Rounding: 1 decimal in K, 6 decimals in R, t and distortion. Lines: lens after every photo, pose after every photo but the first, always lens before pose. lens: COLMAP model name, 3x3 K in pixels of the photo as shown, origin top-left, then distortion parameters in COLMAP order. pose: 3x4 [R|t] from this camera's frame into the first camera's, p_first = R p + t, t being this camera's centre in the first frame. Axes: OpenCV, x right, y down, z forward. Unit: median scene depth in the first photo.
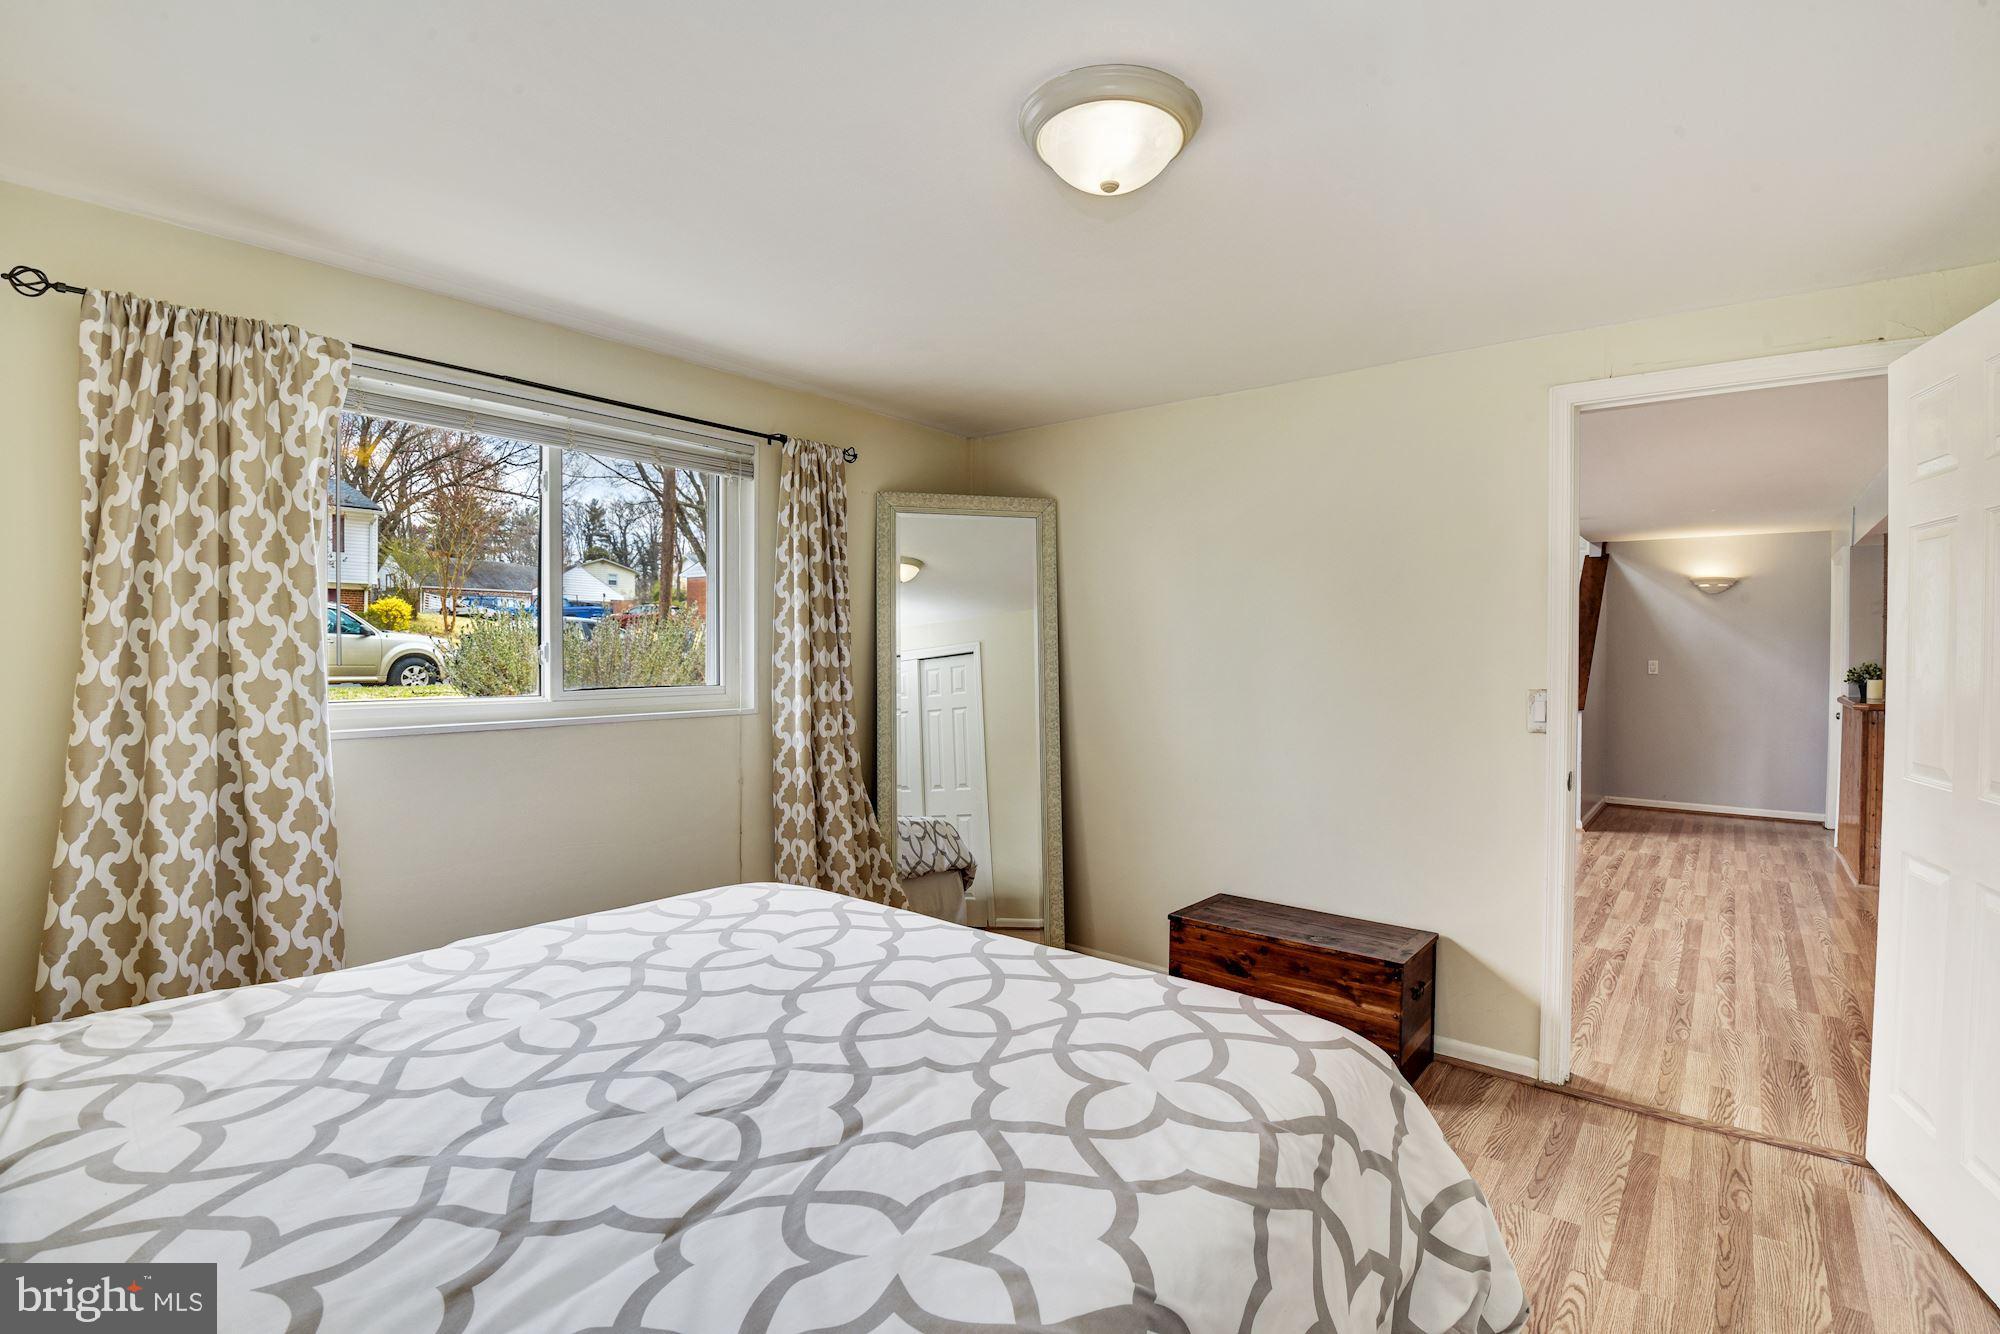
lens RADIAL K [[926.1, 0, 1001.0], [0, 926.1, 662.7], [0, 0, 1]] dist [-0.011564, -0.002272]
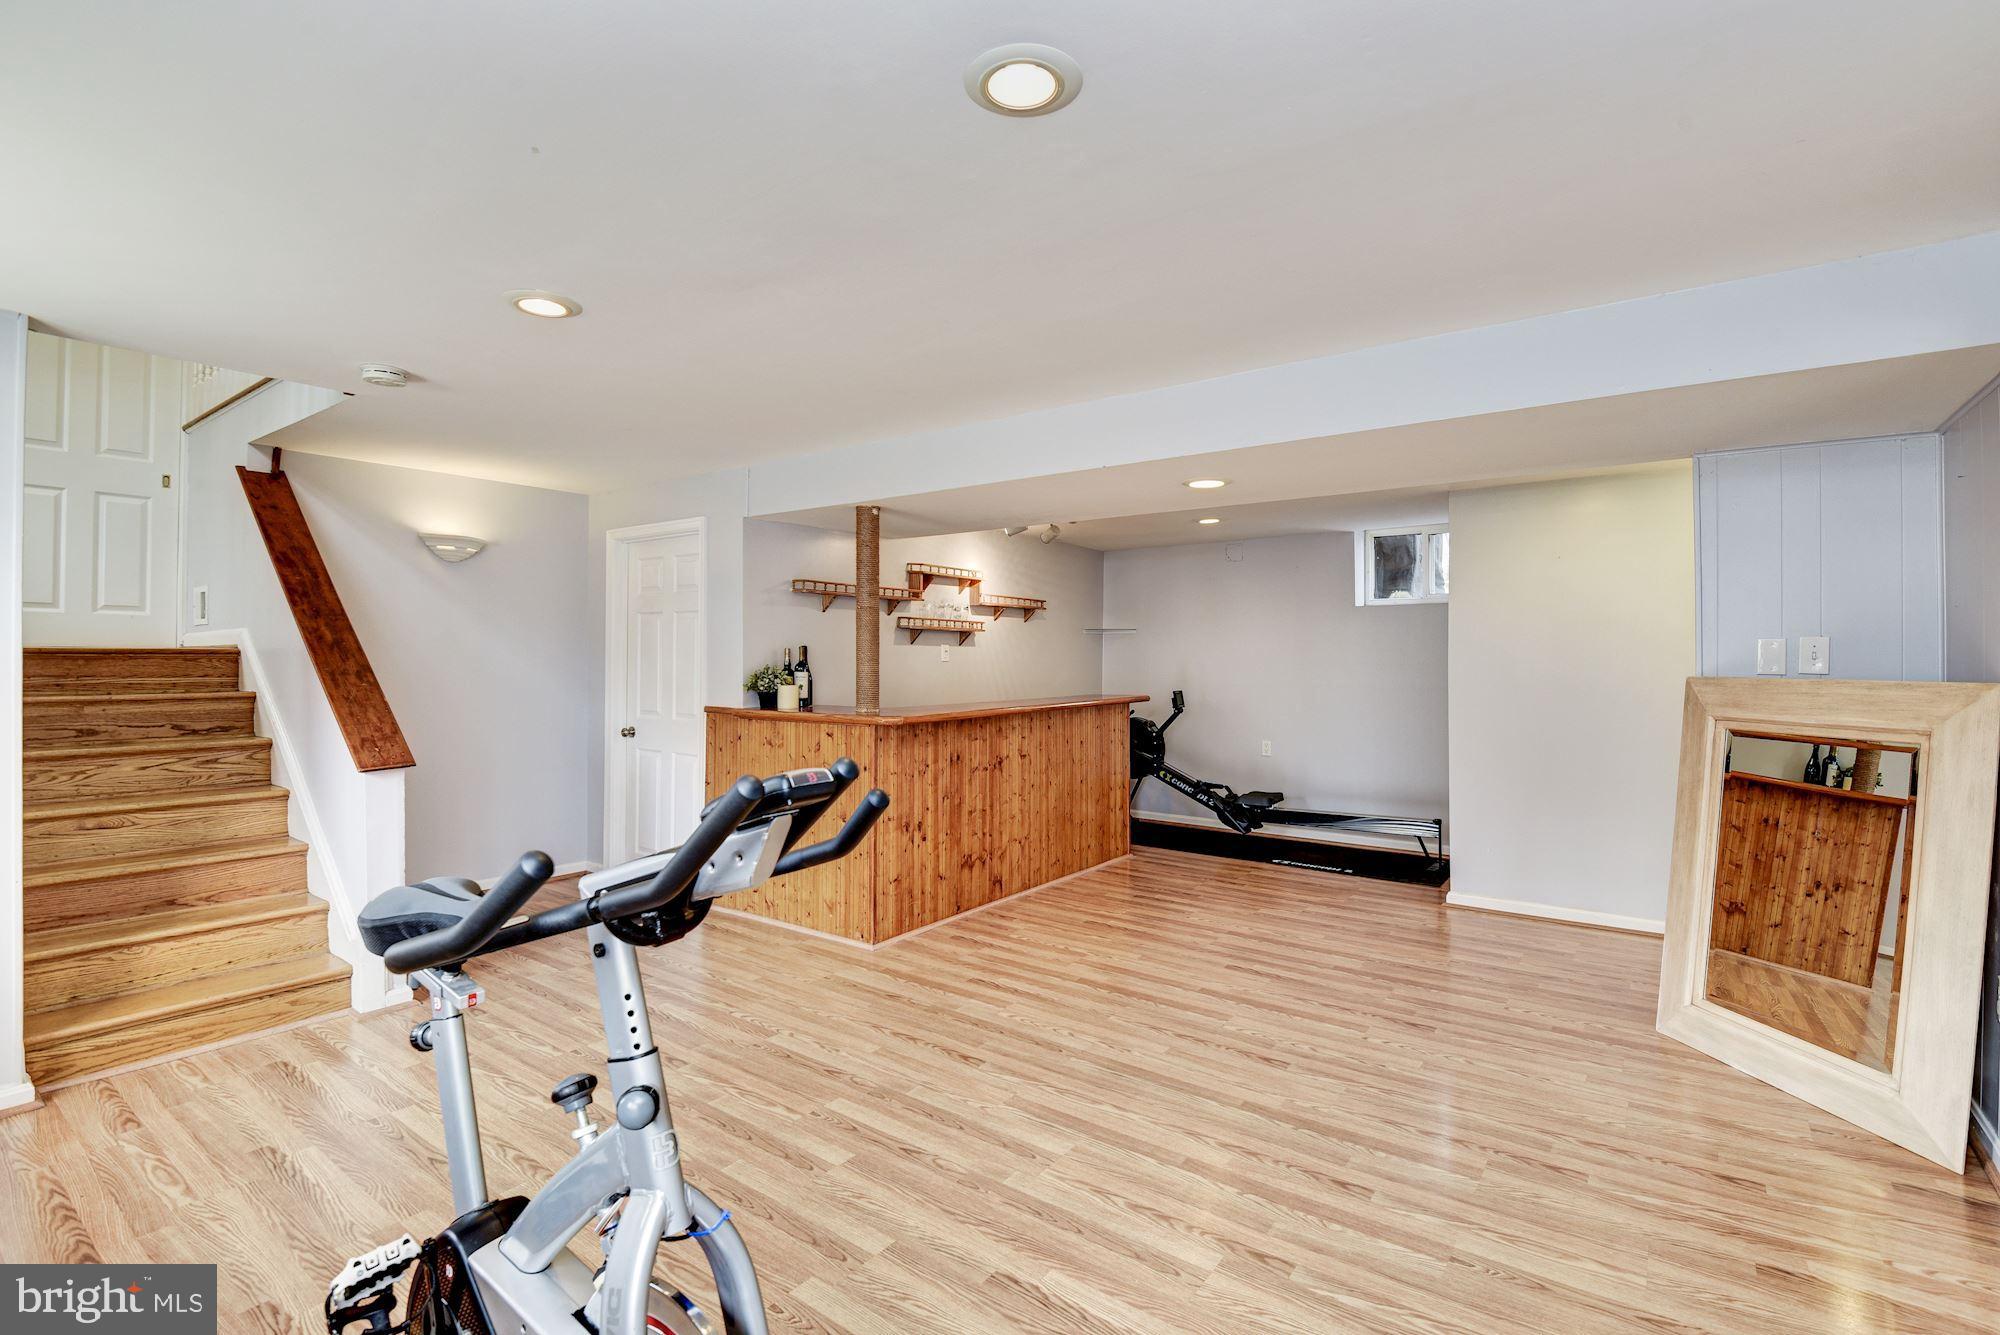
lens RADIAL K [[926.1, 0, 1007.0], [0, 926.1, 659.4], [0, 0, 1]] dist [-0.011564, -0.002272]
pose [[-0.039016, -0.006260, 0.999219, 0.100174], [0.015131, 0.999862, 0.006855, -0.003594], [-0.999124, 0.015386, -0.038916, 0.609276]]
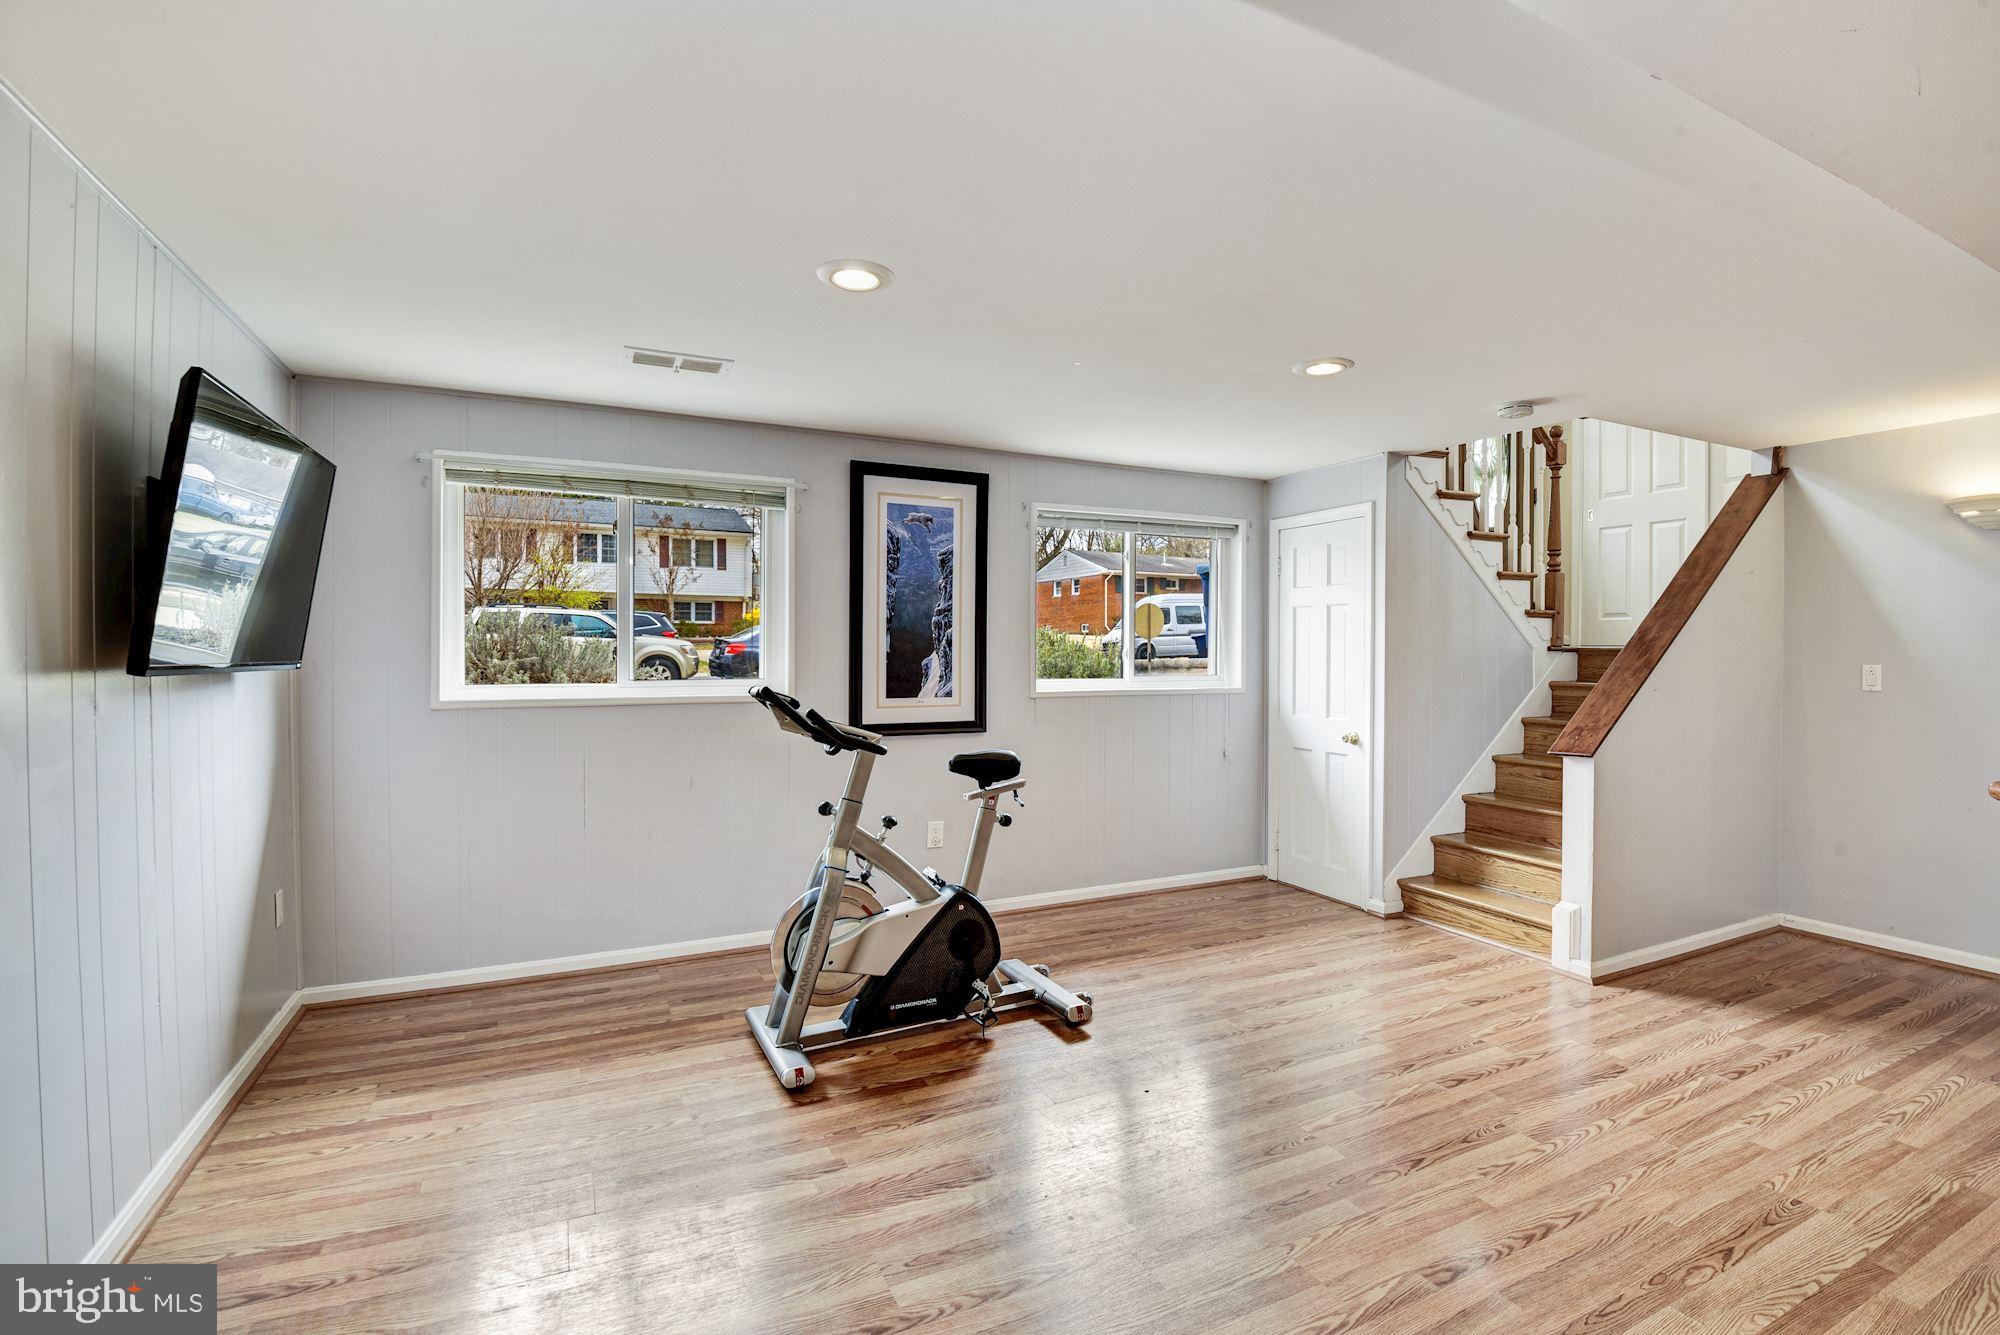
lens RADIAL K [[916.3, 0, 1032.7], [0, 916.3, 655.1], [0, 0, 1]] dist [-0.013597, -0.000518]
pose [[0.915092, -0.001617, -0.403241, 0.480130], [-0.002149, 0.999958, -0.008888, -0.001238], [0.403239, 0.009000, 0.915051, 0.338286]]
